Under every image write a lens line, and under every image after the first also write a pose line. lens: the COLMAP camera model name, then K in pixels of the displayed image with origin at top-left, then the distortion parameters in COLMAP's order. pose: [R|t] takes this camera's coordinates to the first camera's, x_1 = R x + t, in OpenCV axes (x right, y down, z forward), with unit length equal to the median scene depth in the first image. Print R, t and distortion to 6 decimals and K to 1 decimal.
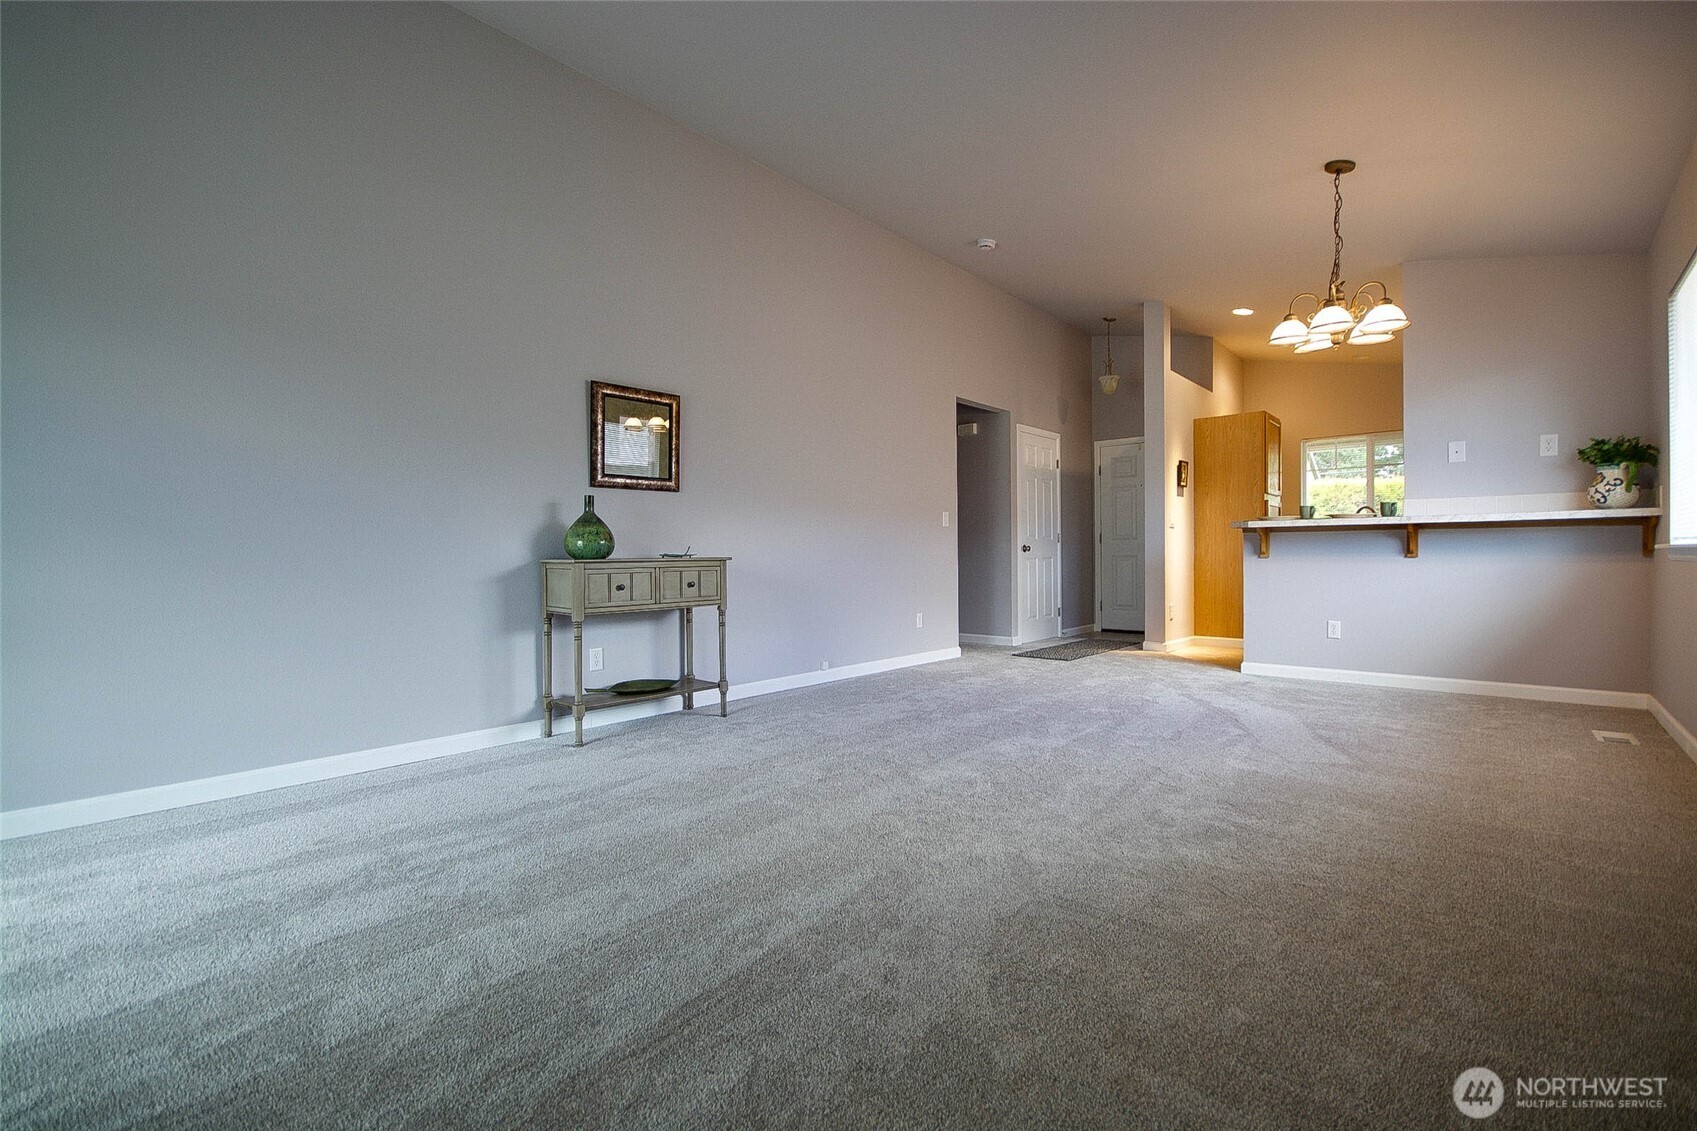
lens RADIAL K [[742.8, 0, 857.4], [0, 742.8, 555.5], [0, 0, 1]] dist [0.002765, 0.004000]
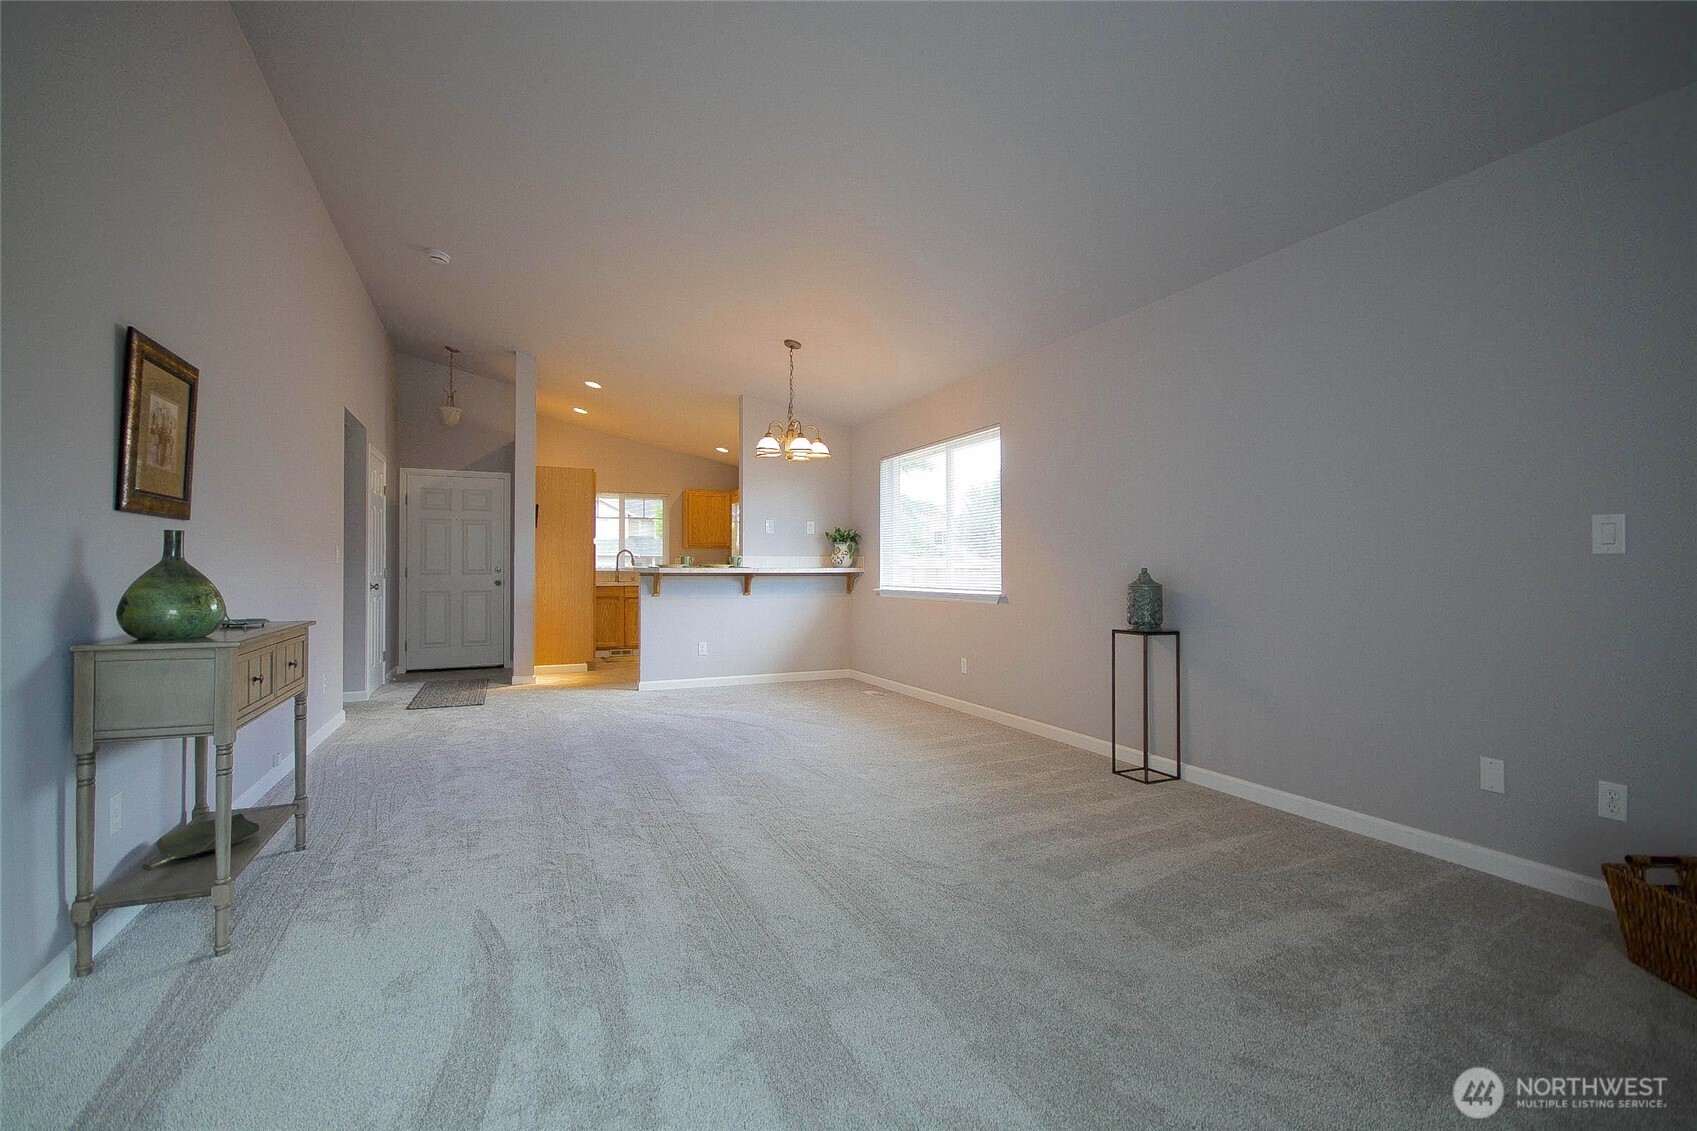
lens RADIAL K [[742.8, 0, 844.4], [0, 742.8, 554.9], [0, 0, 1]] dist [0.002765, 0.004000]
pose [[0.416405, 0.026980, 0.908779, -0.620235], [-0.002986, 0.999595, -0.028309, -0.042565], [-0.909174, 0.009075, 0.416317, 0.245033]]
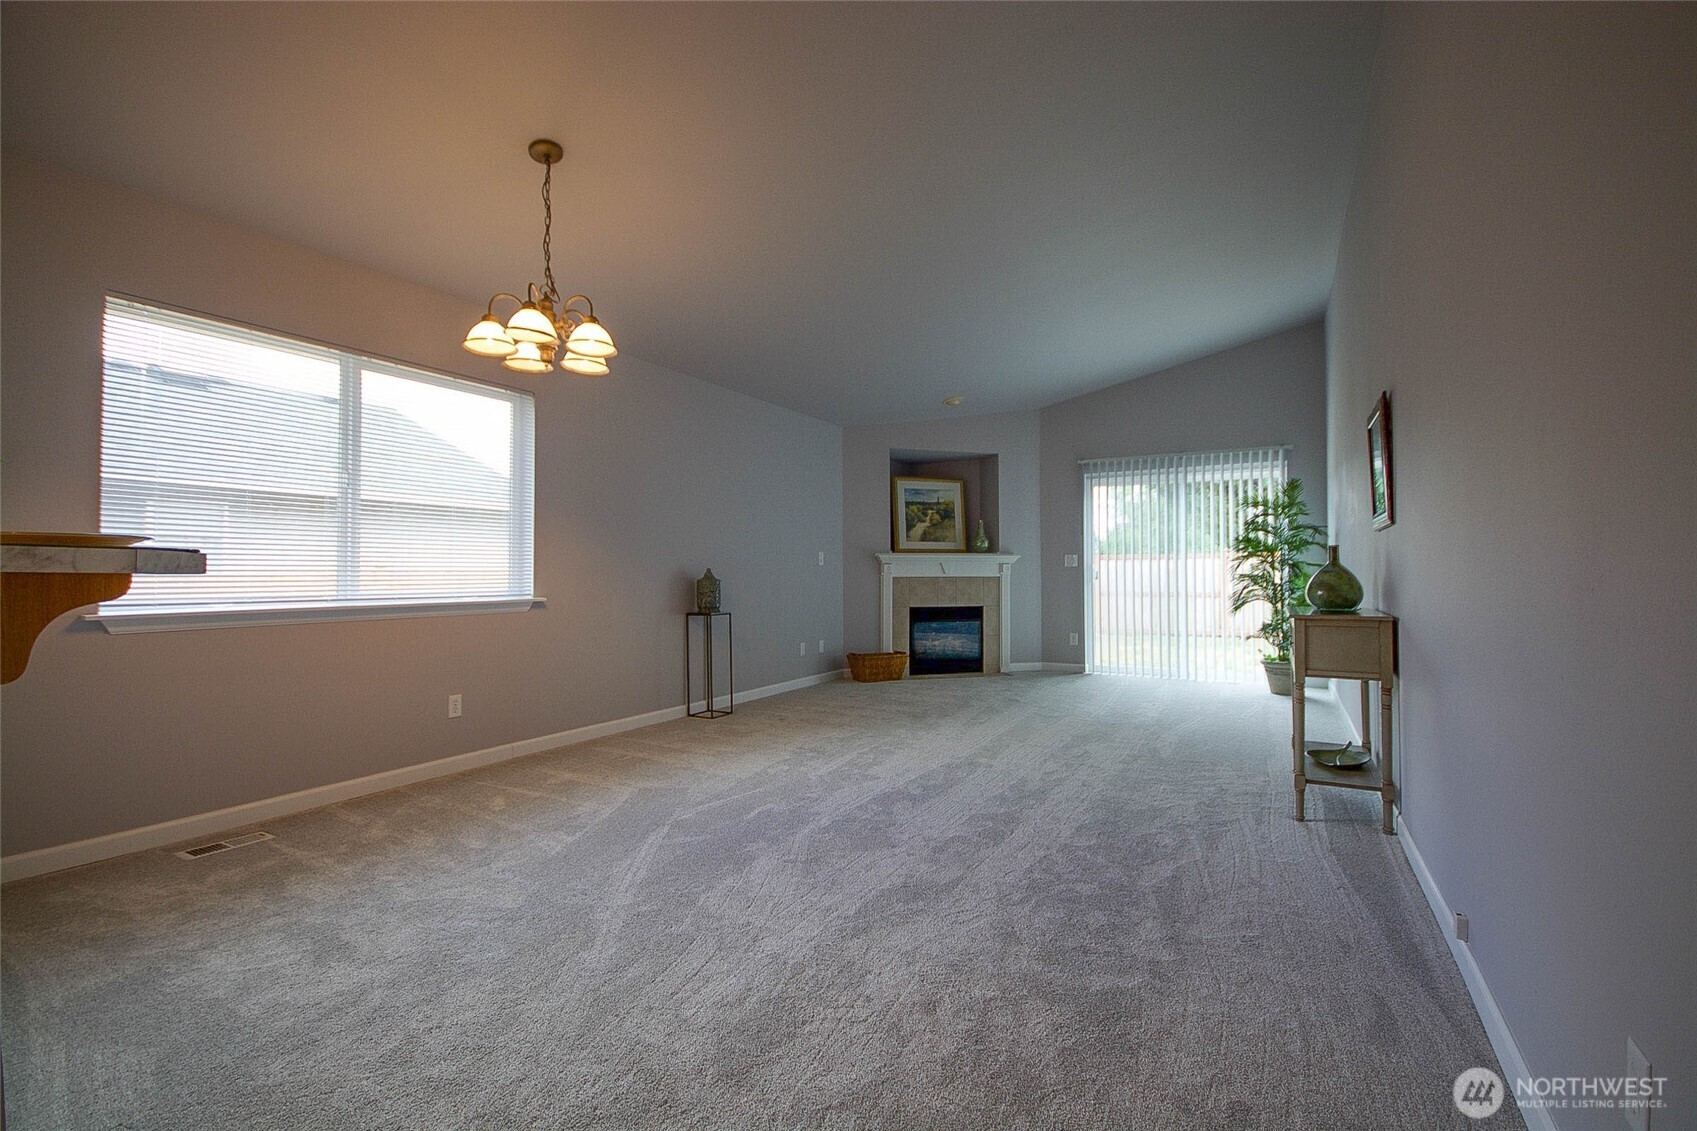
lens RADIAL K [[742.8, 0, 852.8], [0, 742.8, 578.7], [0, 0, 1]] dist [0.002765, 0.004000]
pose [[-0.983284, 0.014495, -0.181502, 0.382306], [0.013095, 0.999875, 0.008911, -0.045861], [0.181609, 0.006386, -0.983350, 1.647464]]
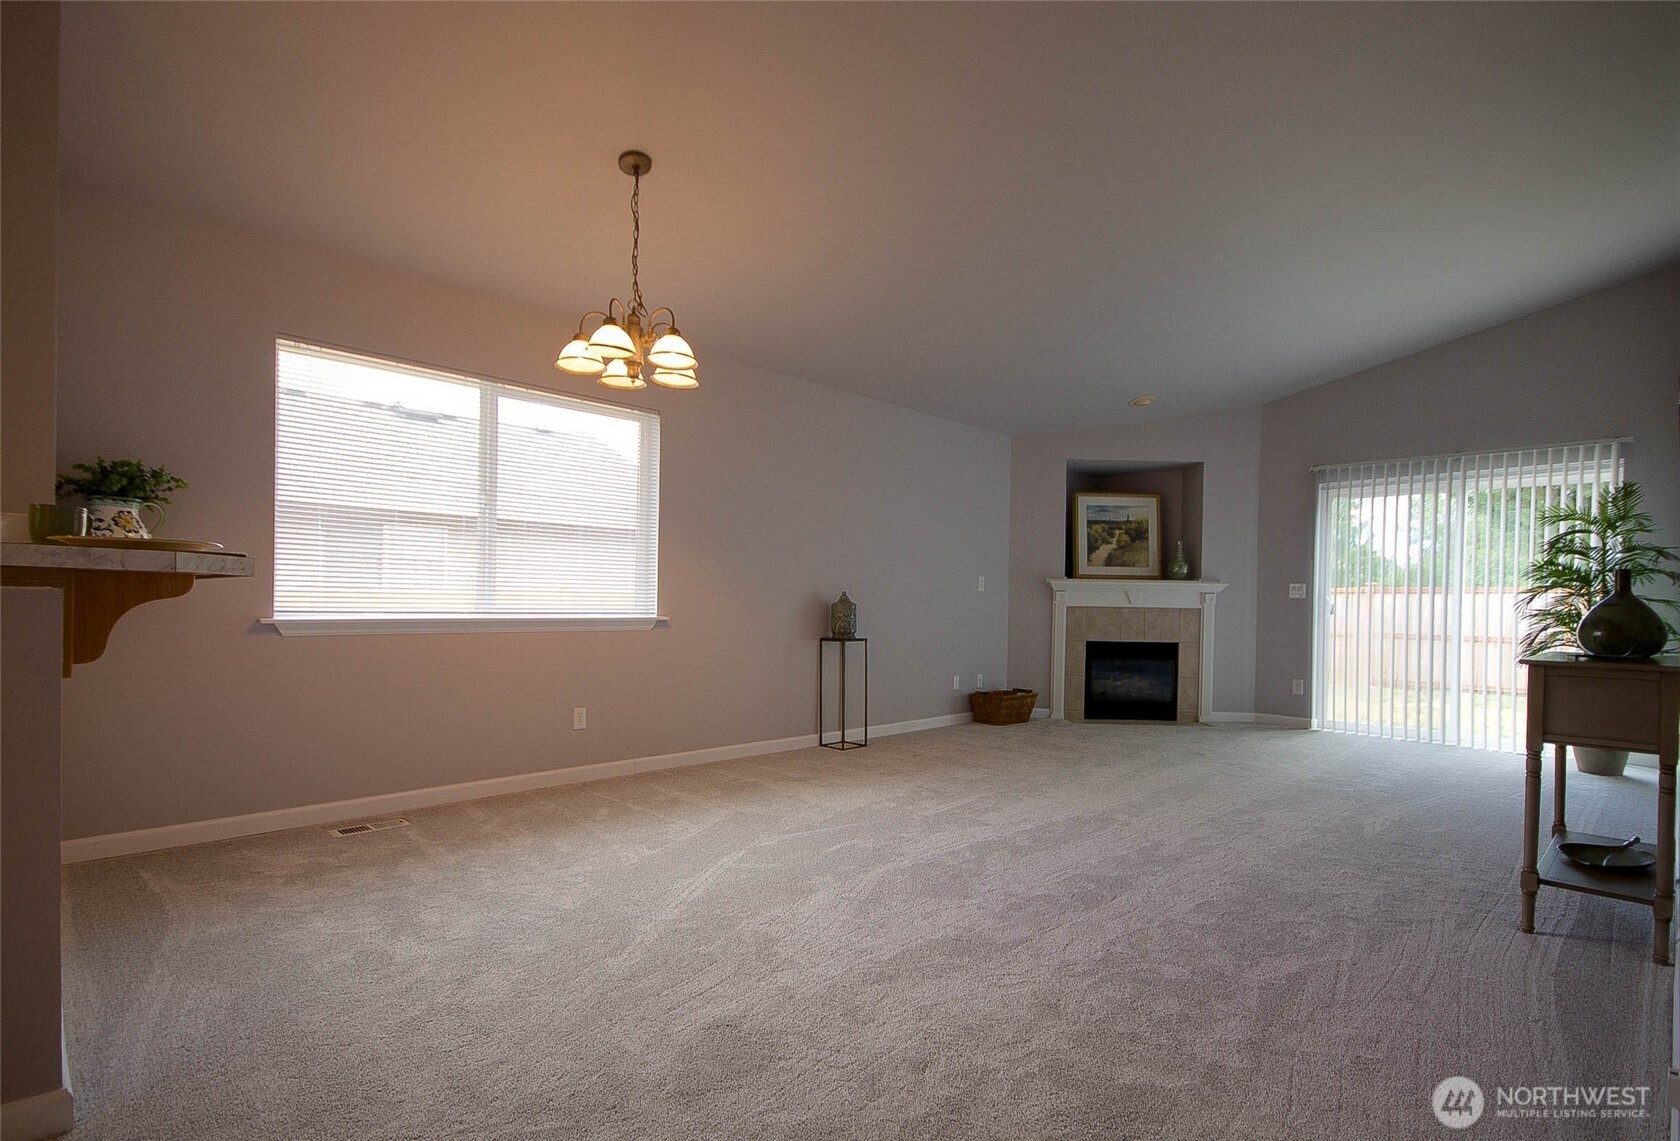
lens RADIAL K [[808.9, 0, 849.2], [0, 808.9, 628.7], [0, 0, 1]] dist [0.024470, -0.001996]
pose [[-0.995973, -0.009020, 0.089198, 0.262504], [-0.006209, 0.999477, 0.031745, -0.036660], [-0.089438, 0.031063, -0.995508, 1.656564]]
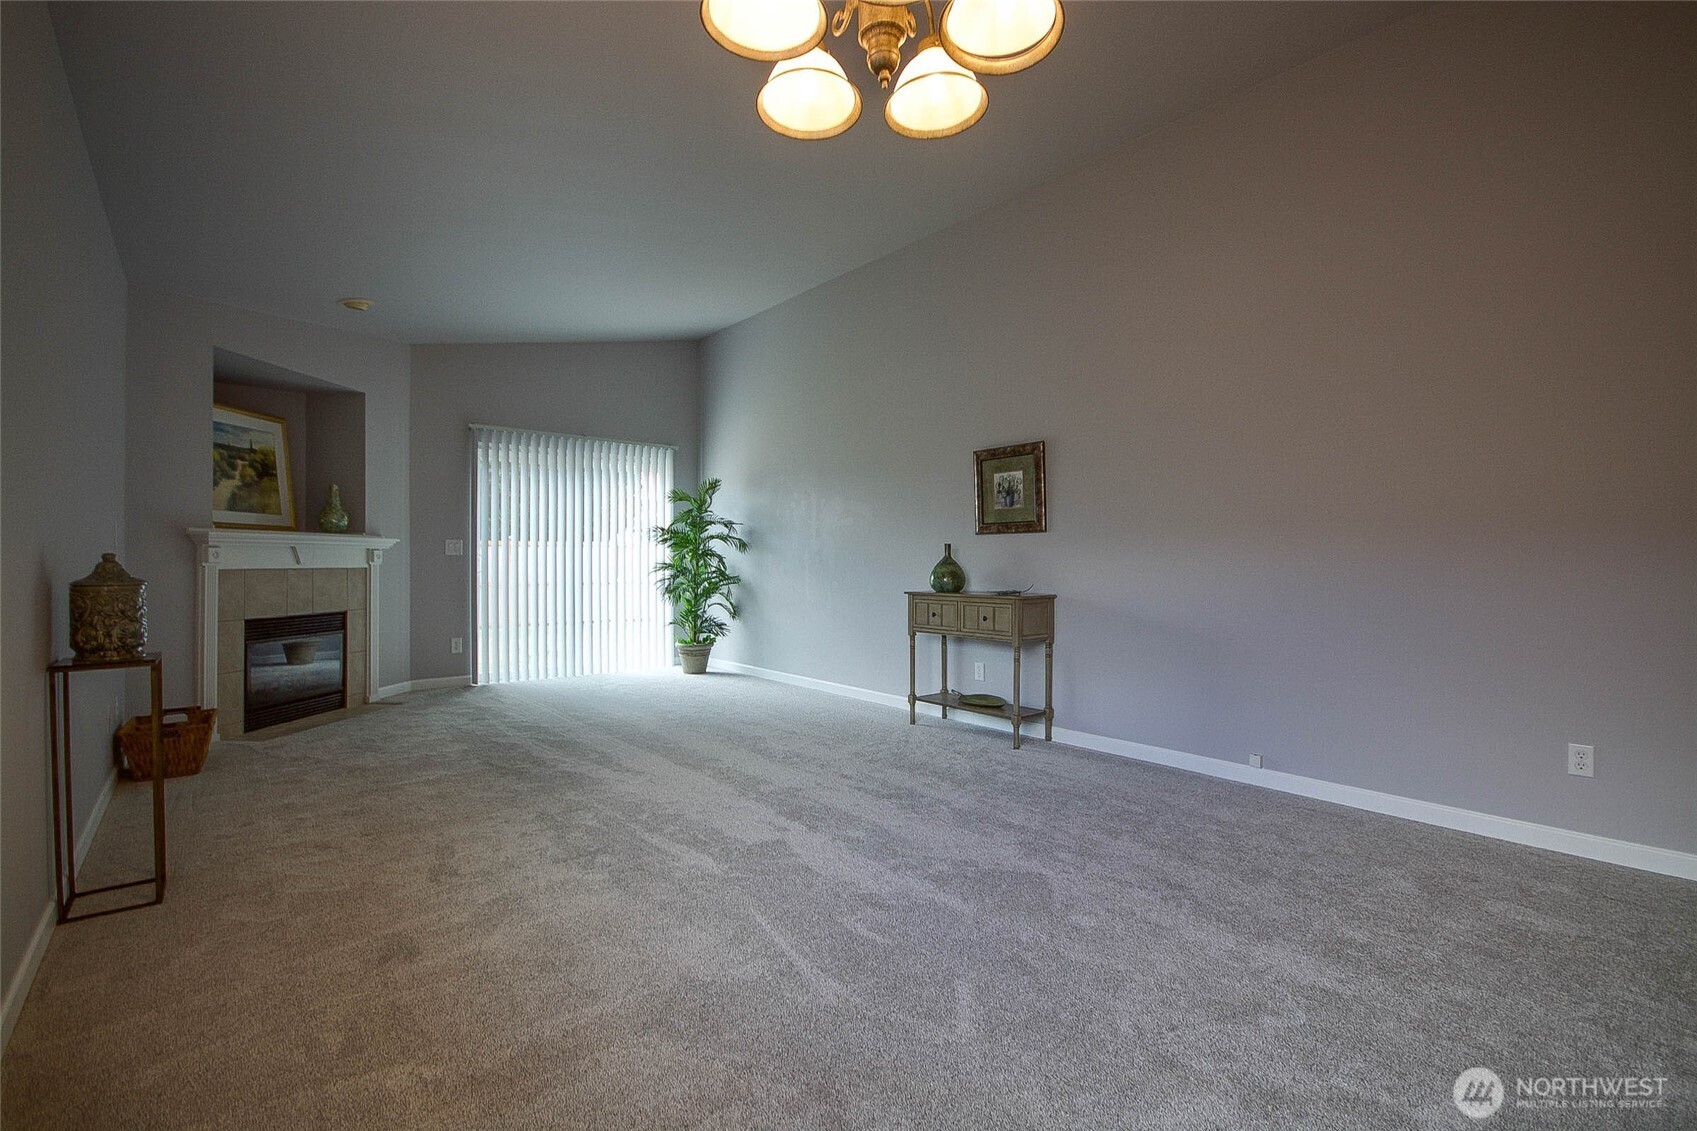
lens RADIAL K [[742.8, 0, 857.0], [0, 742.8, 570.0], [0, 0, 1]] dist [0.002765, 0.004000]
pose [[-0.177131, 0.023018, -0.983918, 0.846609], [0.001087, 0.999730, 0.023193, -0.055890], [0.984187, 0.003039, -0.177108, 0.939565]]
